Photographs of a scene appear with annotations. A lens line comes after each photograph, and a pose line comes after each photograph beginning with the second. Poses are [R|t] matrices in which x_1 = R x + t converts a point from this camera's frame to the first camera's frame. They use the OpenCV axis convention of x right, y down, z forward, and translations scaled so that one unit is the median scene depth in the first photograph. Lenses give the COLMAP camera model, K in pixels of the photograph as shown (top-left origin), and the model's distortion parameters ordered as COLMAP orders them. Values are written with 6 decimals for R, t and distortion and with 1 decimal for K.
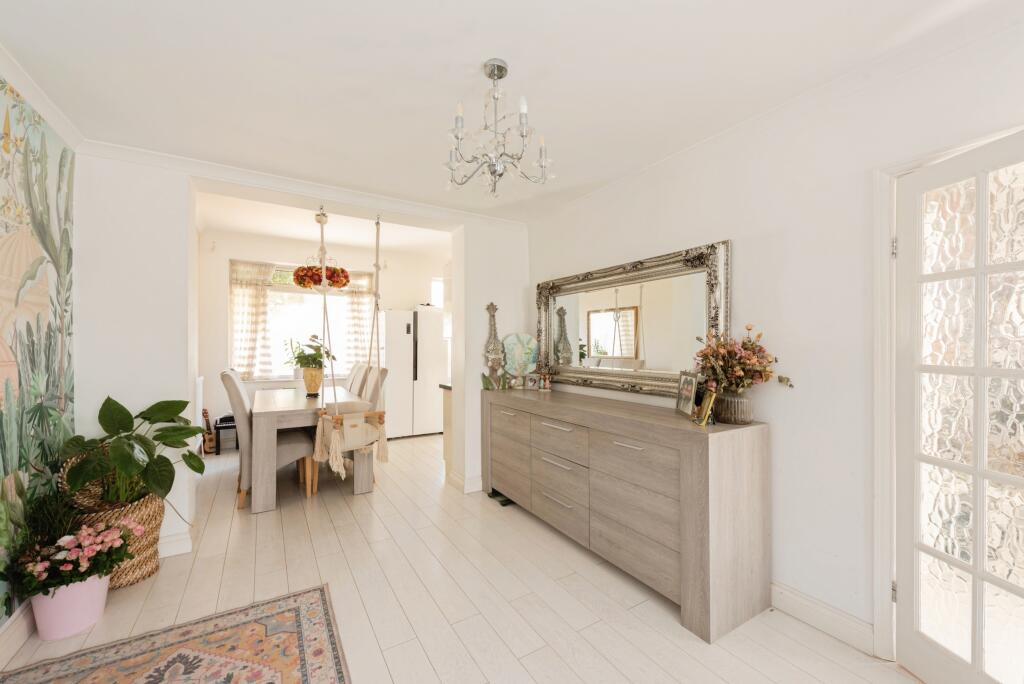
lens RADIAL K [[399.5, 0, 509.1], [0, 399.5, 346.0], [0, 0, 1]] dist [0.001461, -0.000040]
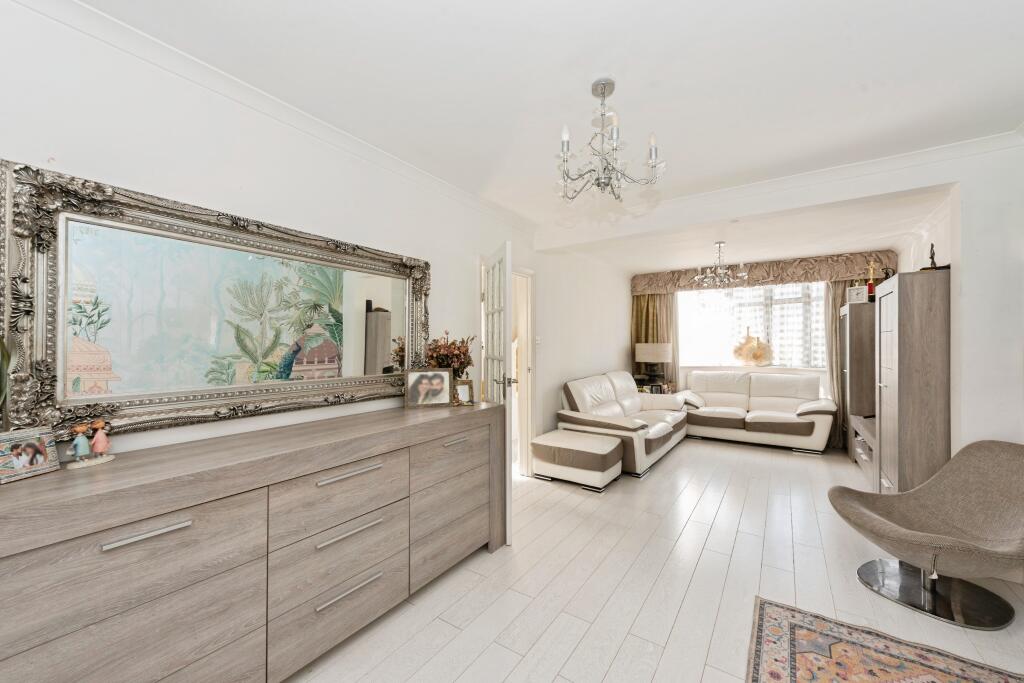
lens RADIAL K [[399.5, 0, 517.2], [0, 399.5, 343.3], [0, 0, 1]] dist [0.001461, -0.000040]
pose [[-0.430956, 0.007605, 0.902341, -0.585776], [0.002837, 0.999971, -0.007073, 0.001015], [-0.902368, -0.000488, -0.430966, 1.069725]]
